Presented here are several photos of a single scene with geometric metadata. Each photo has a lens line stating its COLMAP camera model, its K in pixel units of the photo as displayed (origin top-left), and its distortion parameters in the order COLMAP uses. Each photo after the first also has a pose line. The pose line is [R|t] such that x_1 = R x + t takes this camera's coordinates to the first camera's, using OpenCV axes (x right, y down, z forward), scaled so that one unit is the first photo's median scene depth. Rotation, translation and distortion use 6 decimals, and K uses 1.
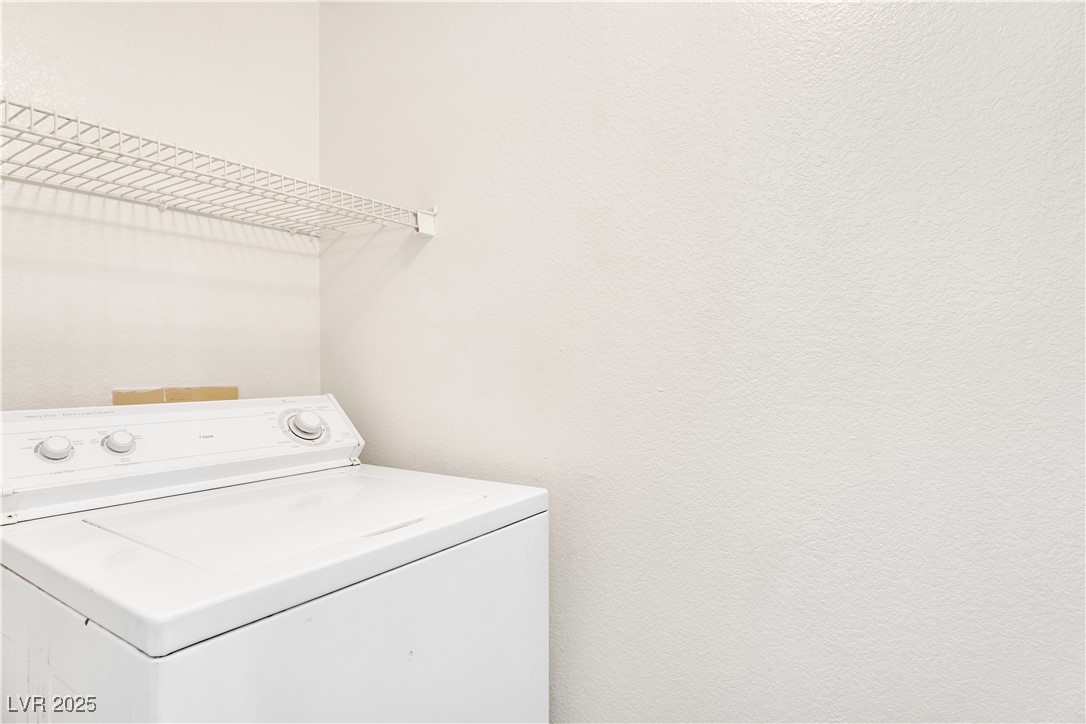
lens RADIAL K [[600.2, 0, 538.9], [0, 600.2, 361.0], [0, 0, 1]] dist [-0.027691, 0.000907]
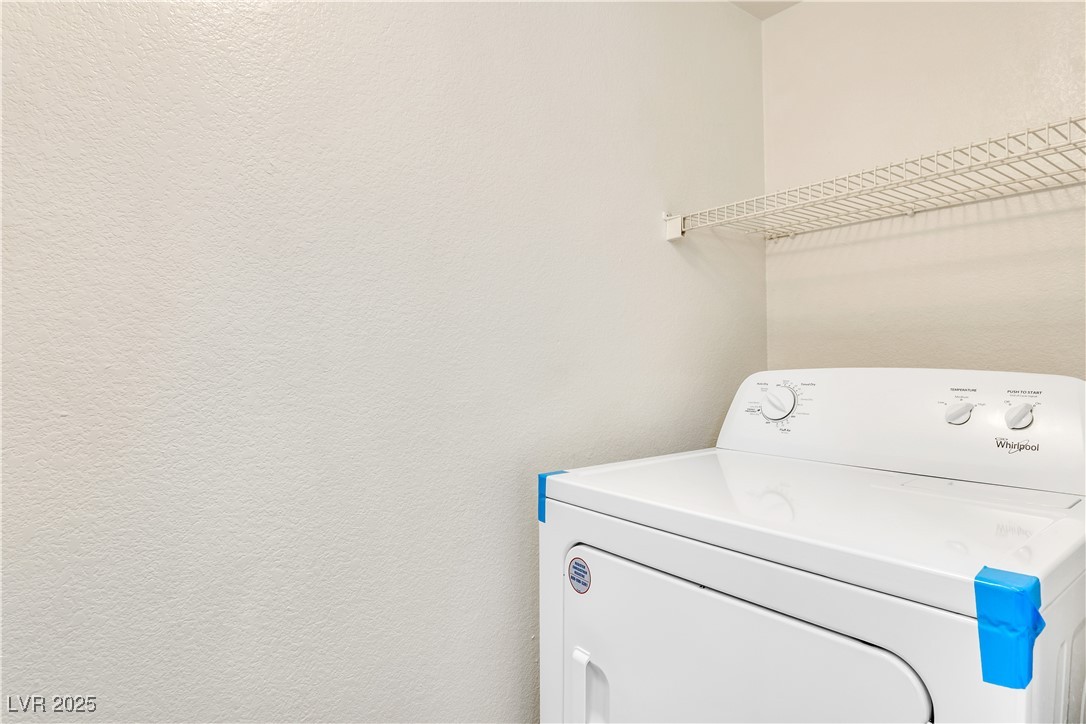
lens RADIAL K [[600.2, 0, 538.9], [0, 600.2, 361.0], [0, 0, 1]] dist [-0.027691, 0.000907]
pose [[0.333909, -0.004660, 0.942594, -0.318661], [0.026086, 0.999650, -0.004298, 0.002152], [-0.942244, 0.026024, 0.333914, 0.248253]]
